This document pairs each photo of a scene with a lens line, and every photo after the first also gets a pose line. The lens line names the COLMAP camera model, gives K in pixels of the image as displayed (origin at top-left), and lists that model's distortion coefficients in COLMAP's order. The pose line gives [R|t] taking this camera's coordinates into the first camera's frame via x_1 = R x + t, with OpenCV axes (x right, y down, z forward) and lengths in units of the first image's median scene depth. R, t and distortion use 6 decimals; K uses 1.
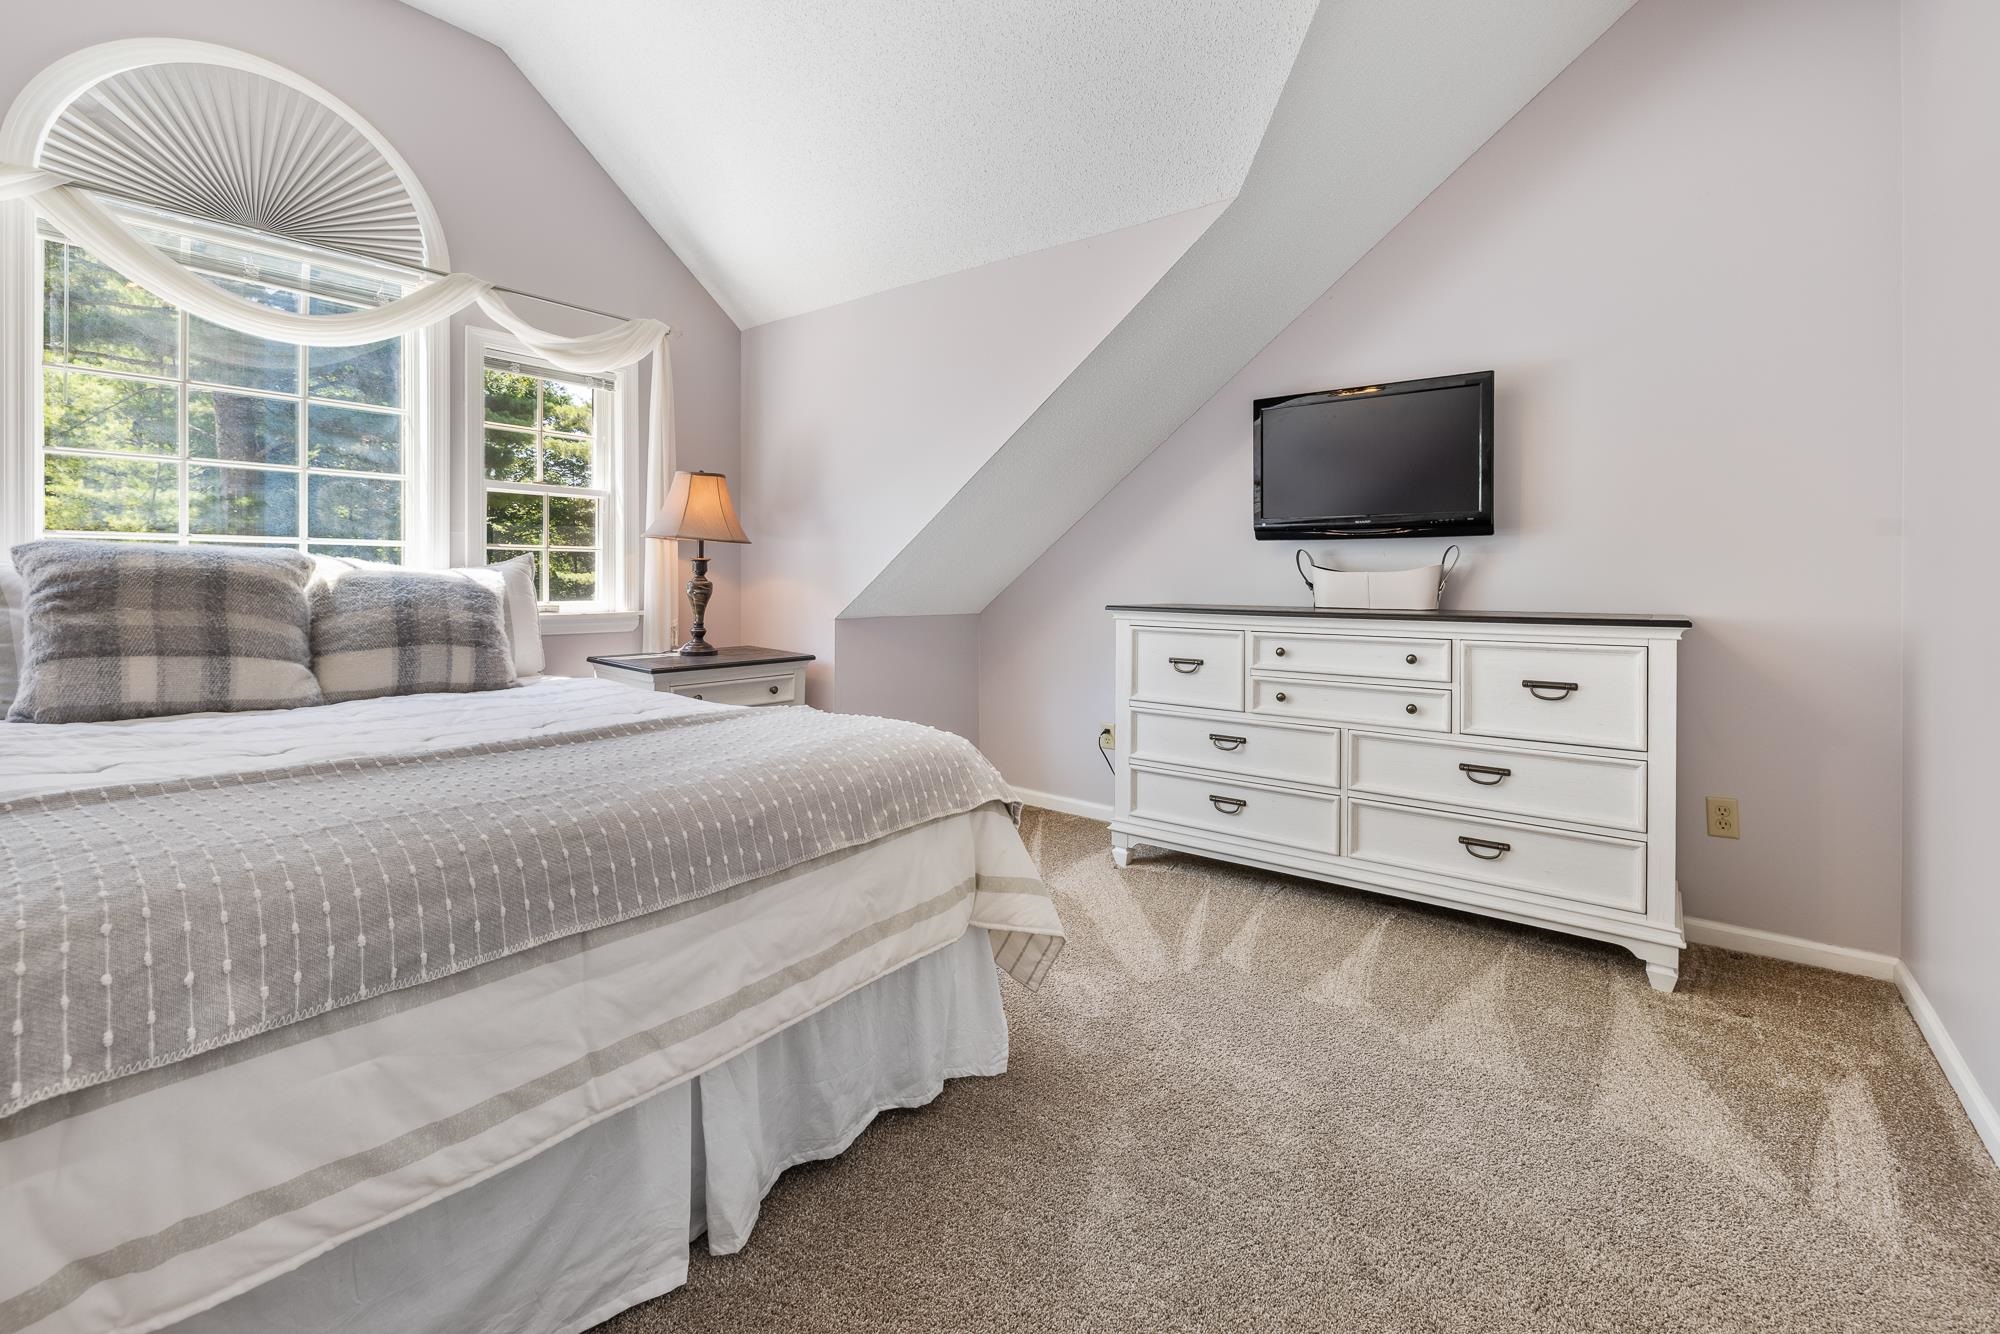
lens RADIAL K [[867.0, 0, 984.7], [0, 867.0, 588.4], [0, 0, 1]] dist [0.000818, -0.000101]
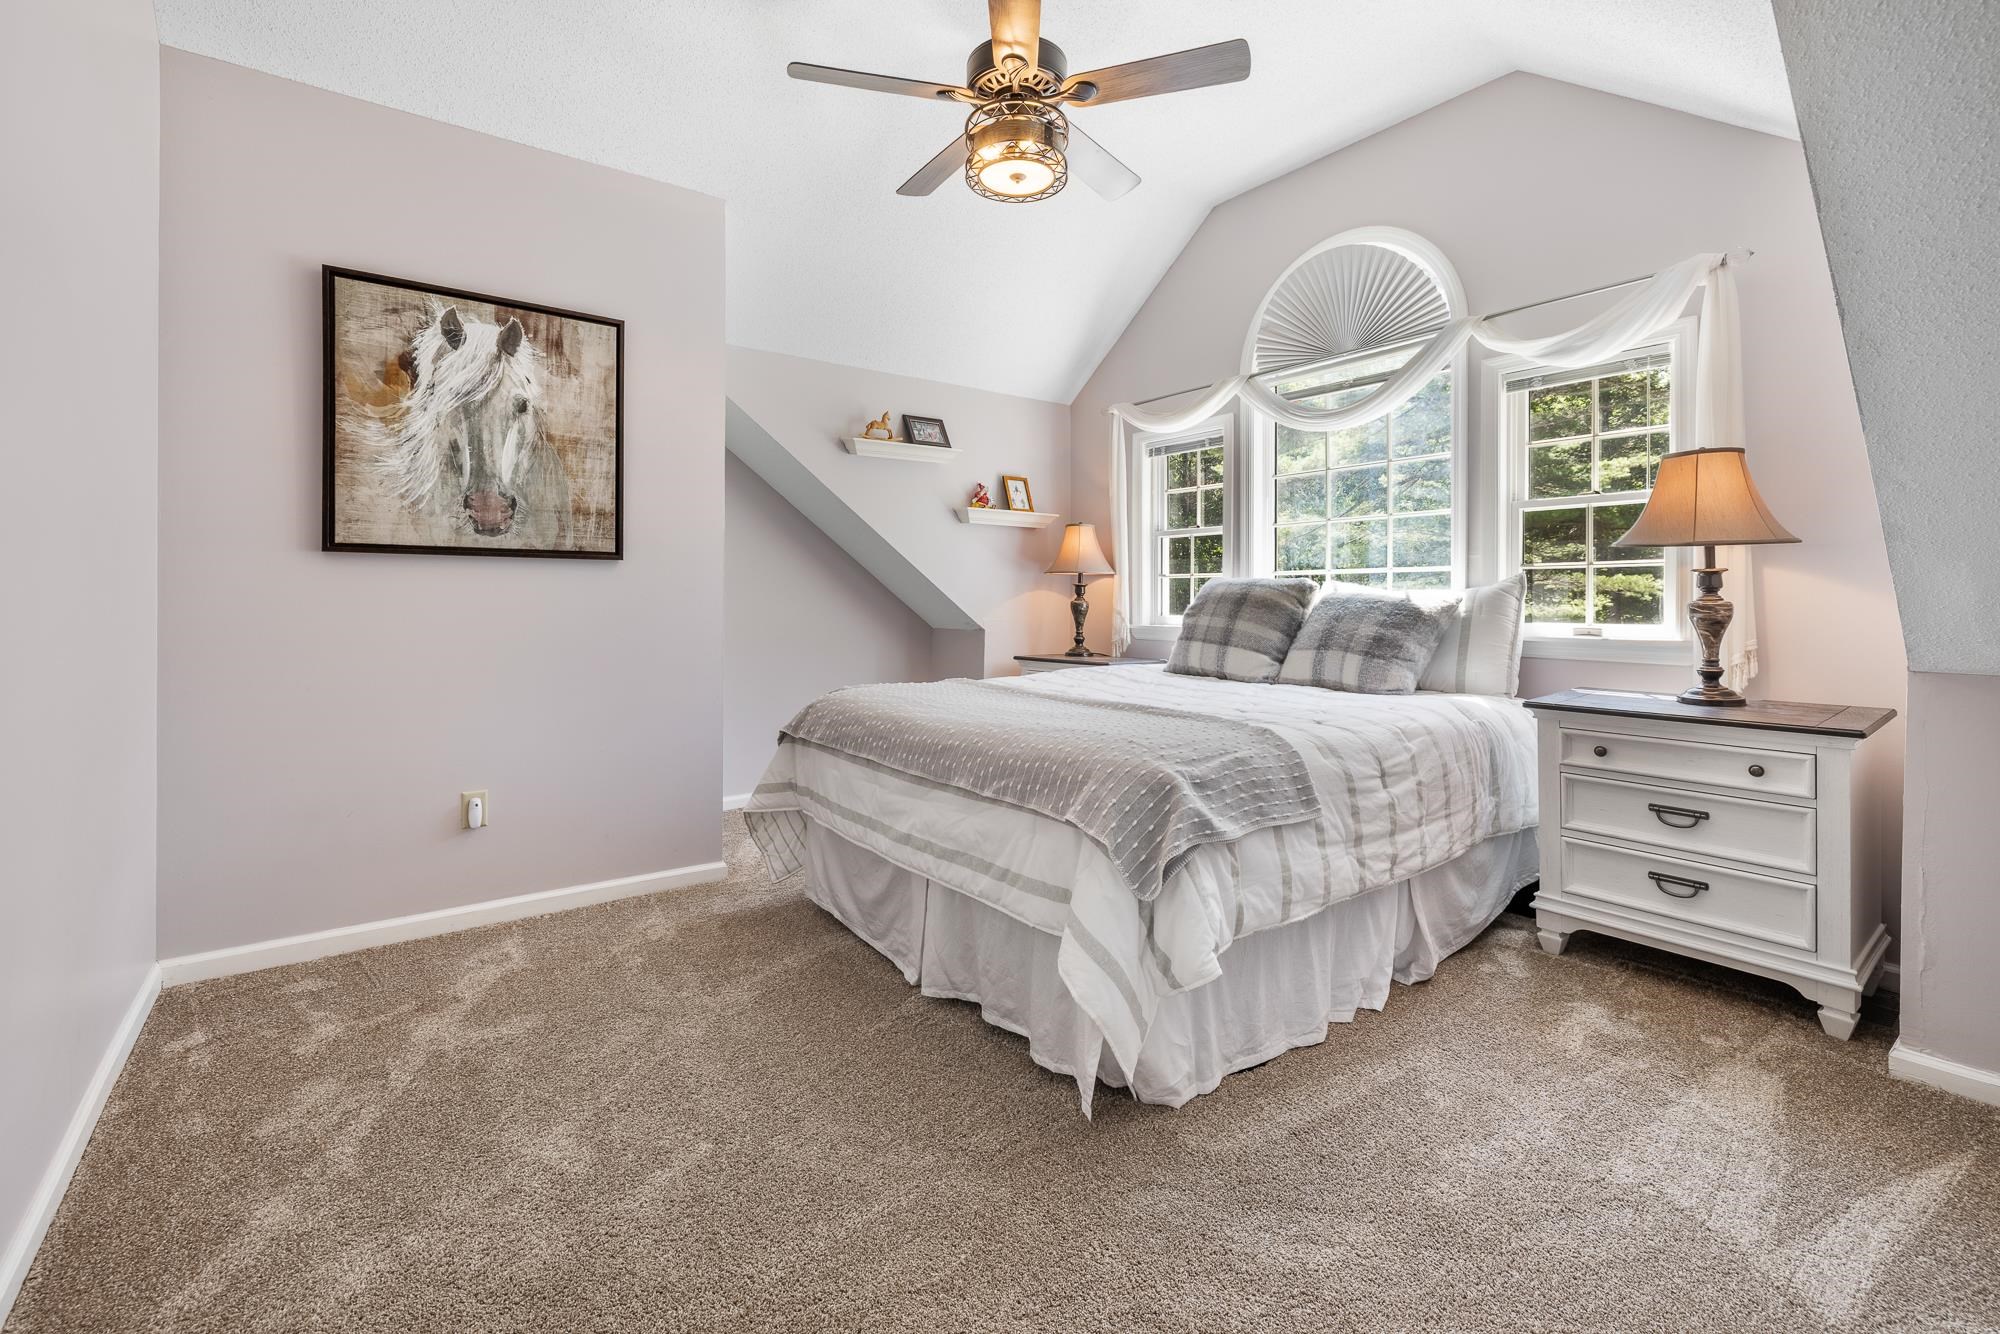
lens RADIAL K [[867.0, 0, 984.7], [0, 867.0, 588.4], [0, 0, 1]] dist [0.000818, -0.000101]
pose [[-0.269350, -0.011919, -0.962968, 0.674738], [-0.005787, 0.999925, -0.010758, -0.009477], [0.963025, 0.002675, -0.269399, 0.789426]]
